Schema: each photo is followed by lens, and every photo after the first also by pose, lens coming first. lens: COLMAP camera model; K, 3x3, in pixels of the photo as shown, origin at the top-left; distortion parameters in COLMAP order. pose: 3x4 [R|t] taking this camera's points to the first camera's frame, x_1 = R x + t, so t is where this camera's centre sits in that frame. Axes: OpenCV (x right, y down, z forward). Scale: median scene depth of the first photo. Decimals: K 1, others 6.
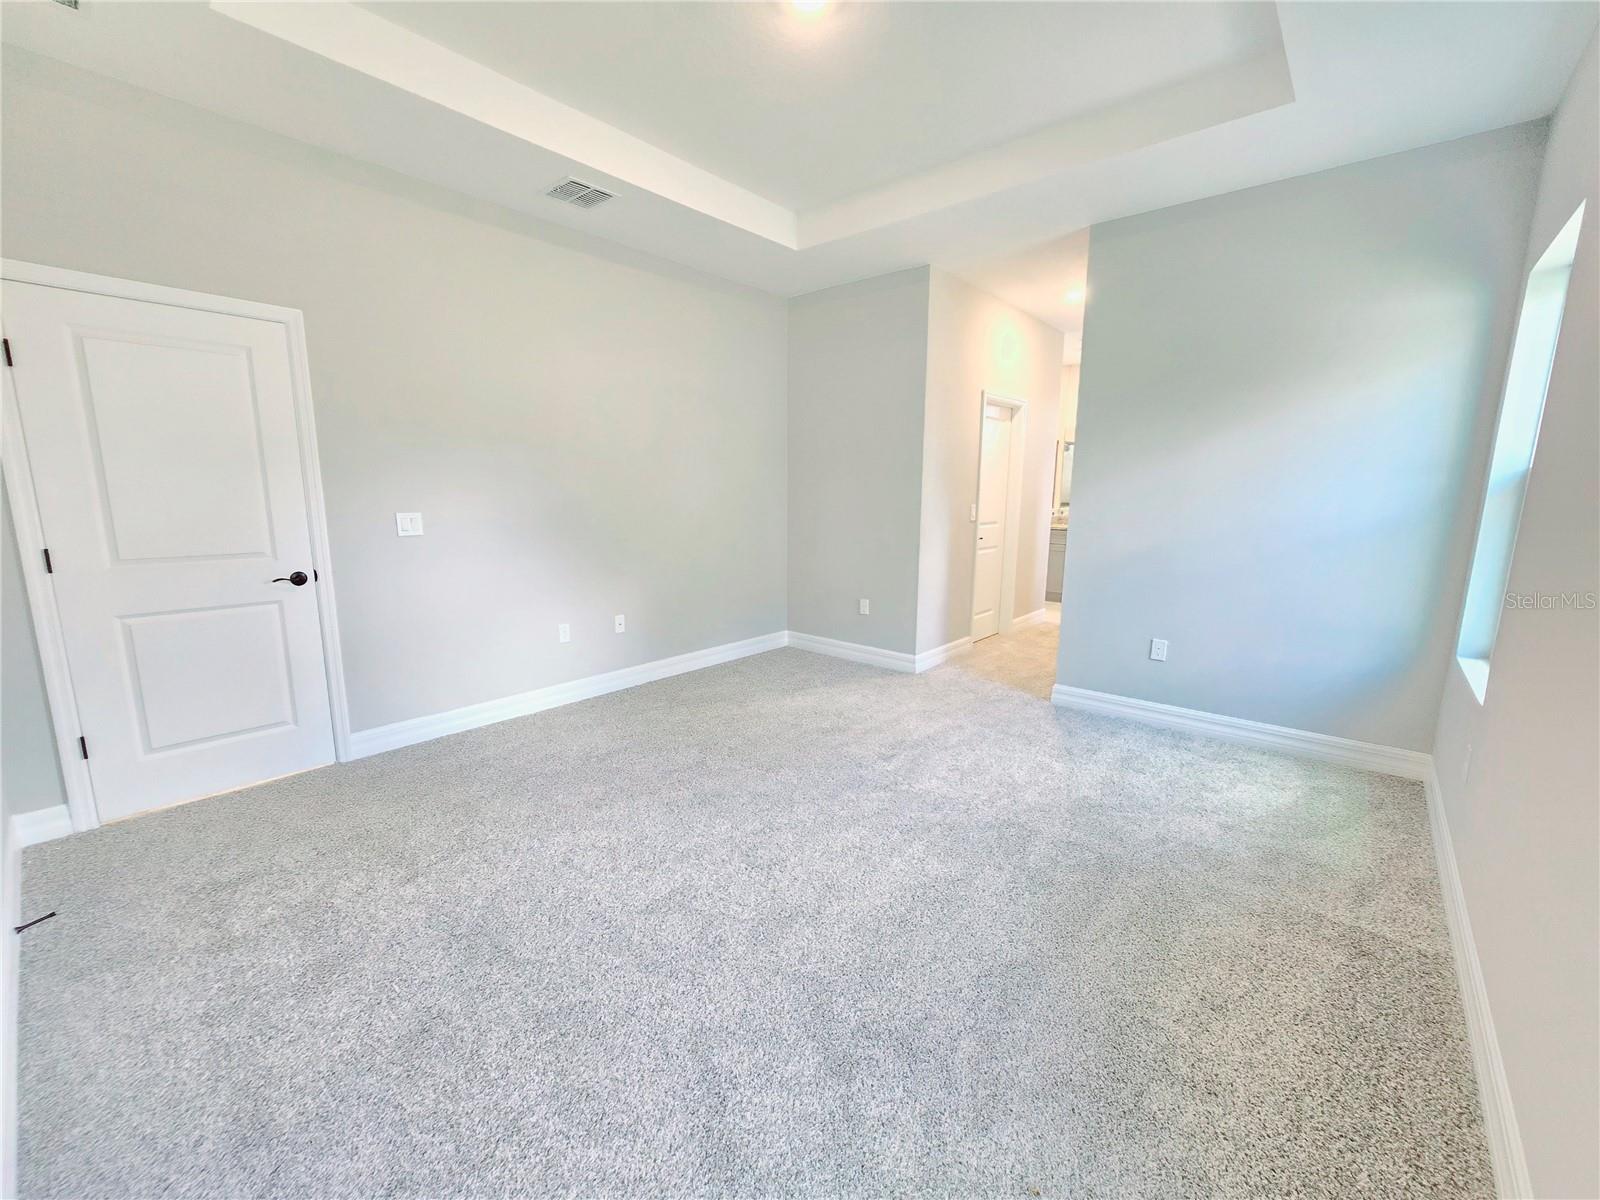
lens RADIAL K [[656.4, 0, 793.6], [0, 656.4, 598.1], [0, 0, 1]] dist [-0.003259, -0.000418]
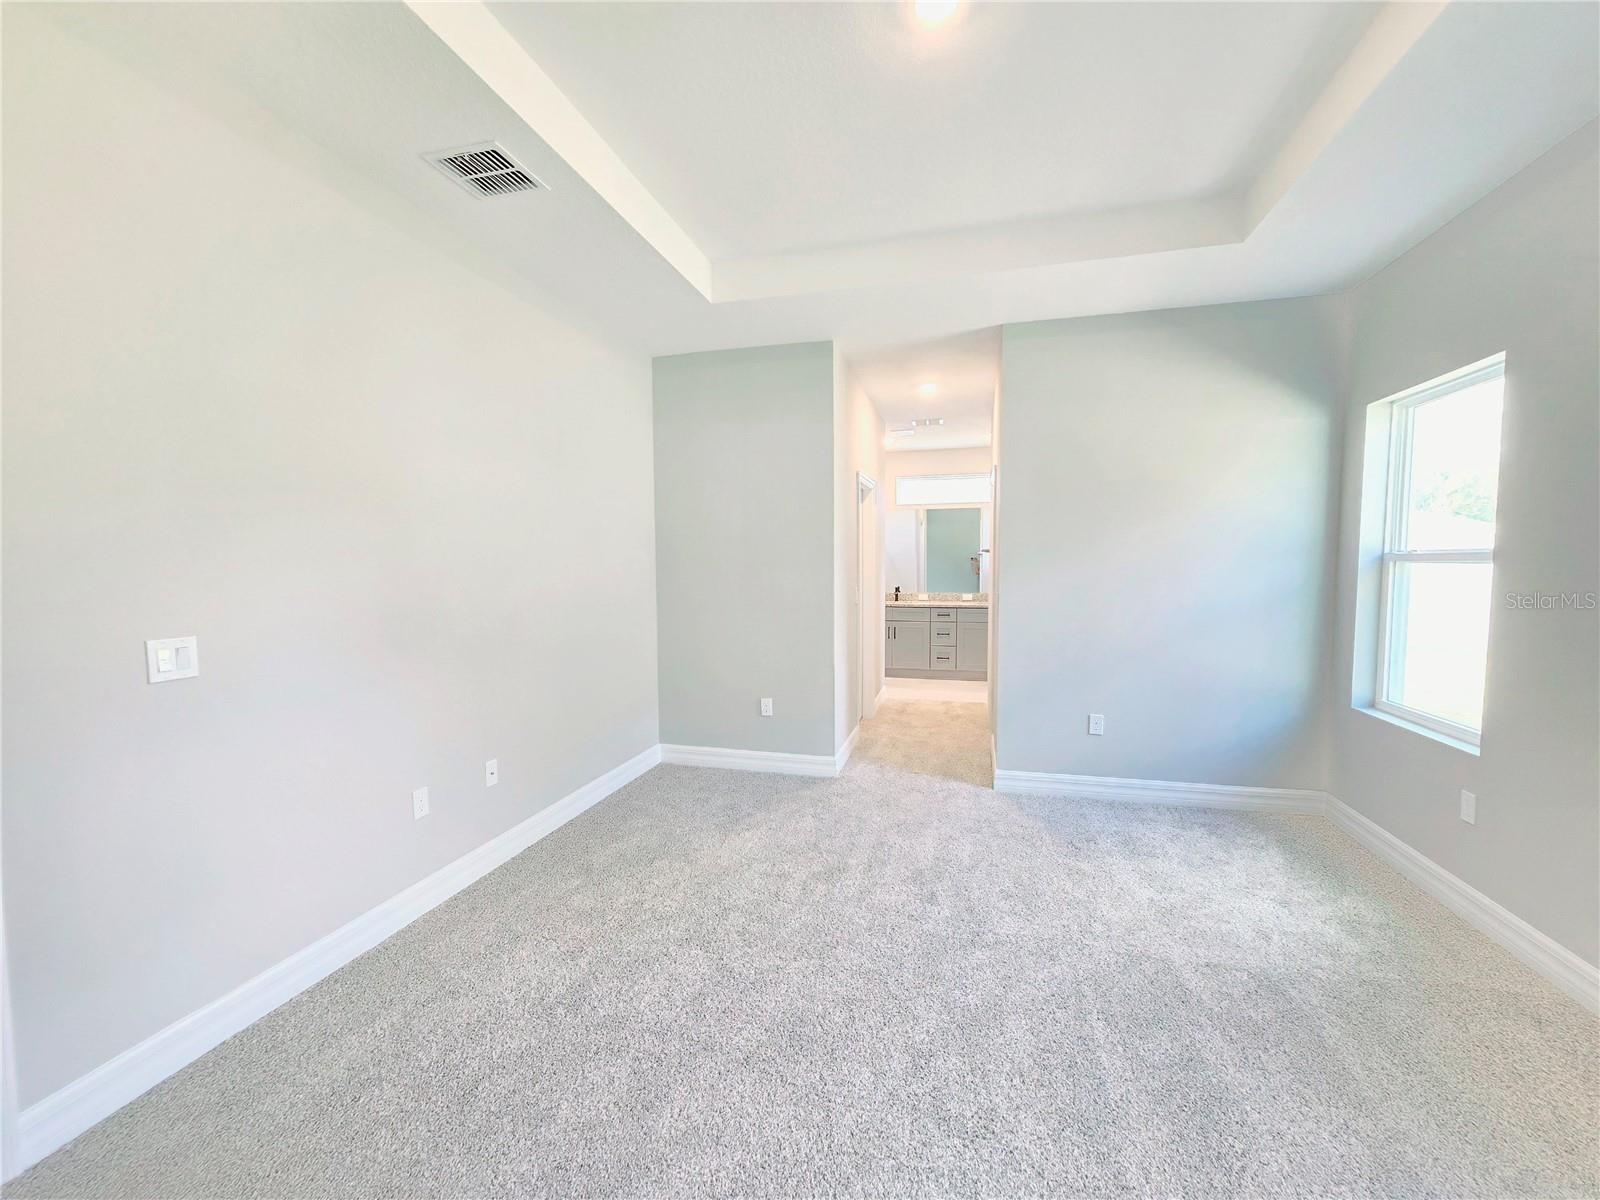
lens RADIAL K [[656.4, 0, 793.6], [0, 656.4, 598.1], [0, 0, 1]] dist [-0.003259, -0.000418]
pose [[0.900362, -0.034170, 0.433798, -0.333564], [0.082772, 0.992159, -0.093644, -0.064860], [-0.427197, 0.120220, 0.896130, 0.268500]]
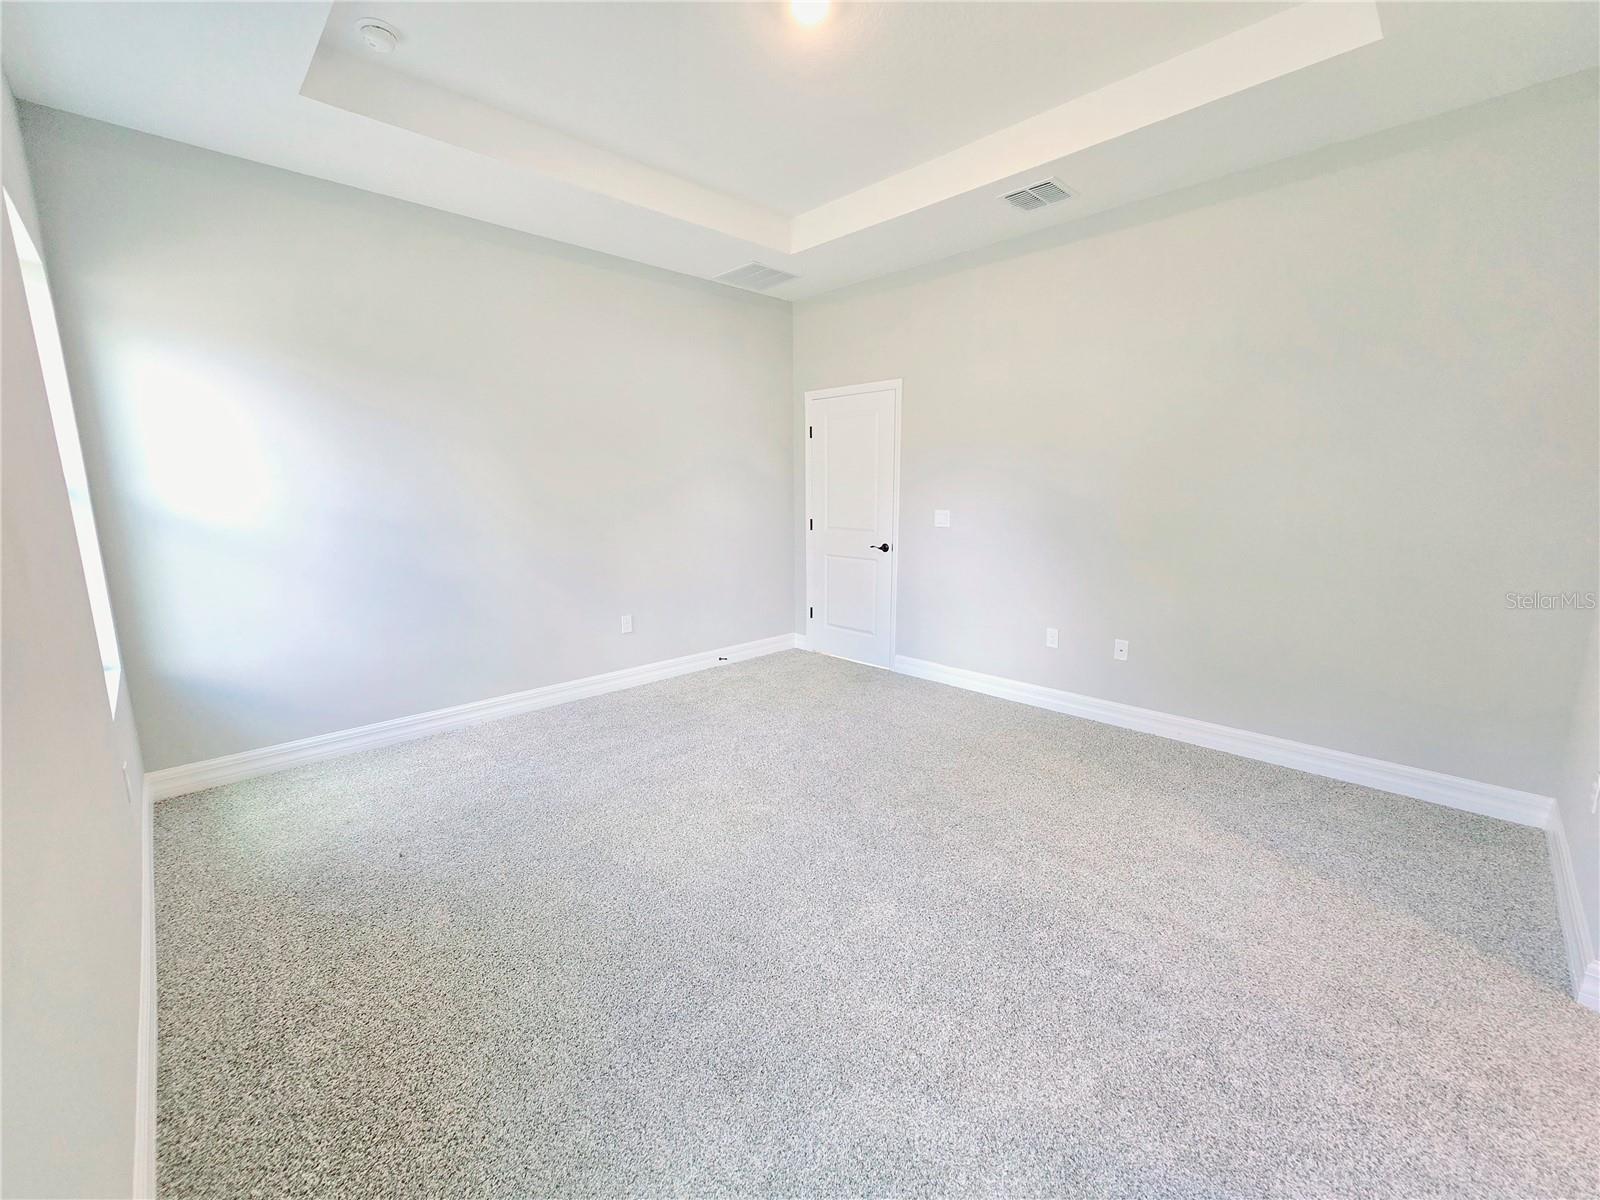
lens RADIAL K [[656.4, 0, 793.6], [0, 656.4, 598.1], [0, 0, 1]] dist [-0.003259, -0.000418]
pose [[-0.083878, 0.158278, -0.983825, 0.737031], [-0.163834, 0.971678, 0.170292, -0.125129], [0.982915, 0.175468, -0.055571, 0.755773]]
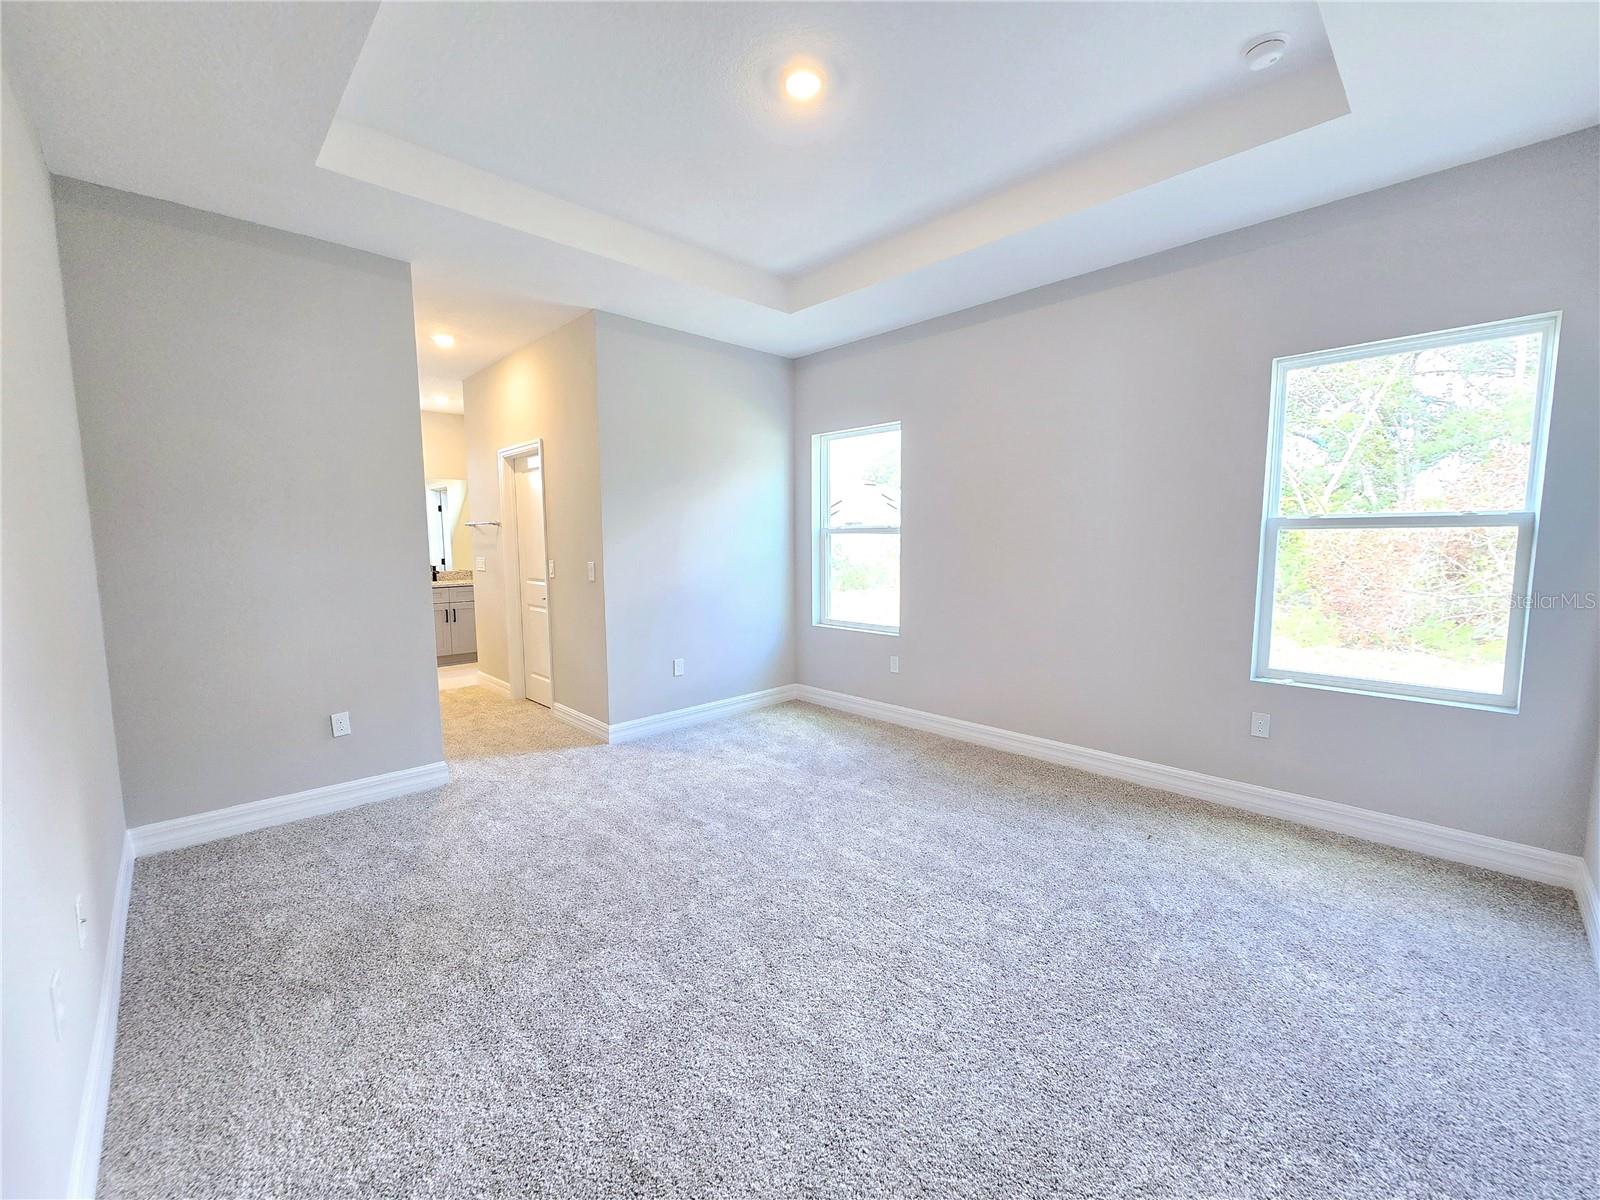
lens RADIAL K [[656.4, 0, 793.6], [0, 656.4, 598.1], [0, 0, 1]] dist [-0.003259, -0.000418]
pose [[0.094123, -0.096504, 0.990872, -0.705034], [0.175964, 0.981234, 0.078850, -0.119507], [-0.979886, 0.166936, 0.109338, 0.659050]]
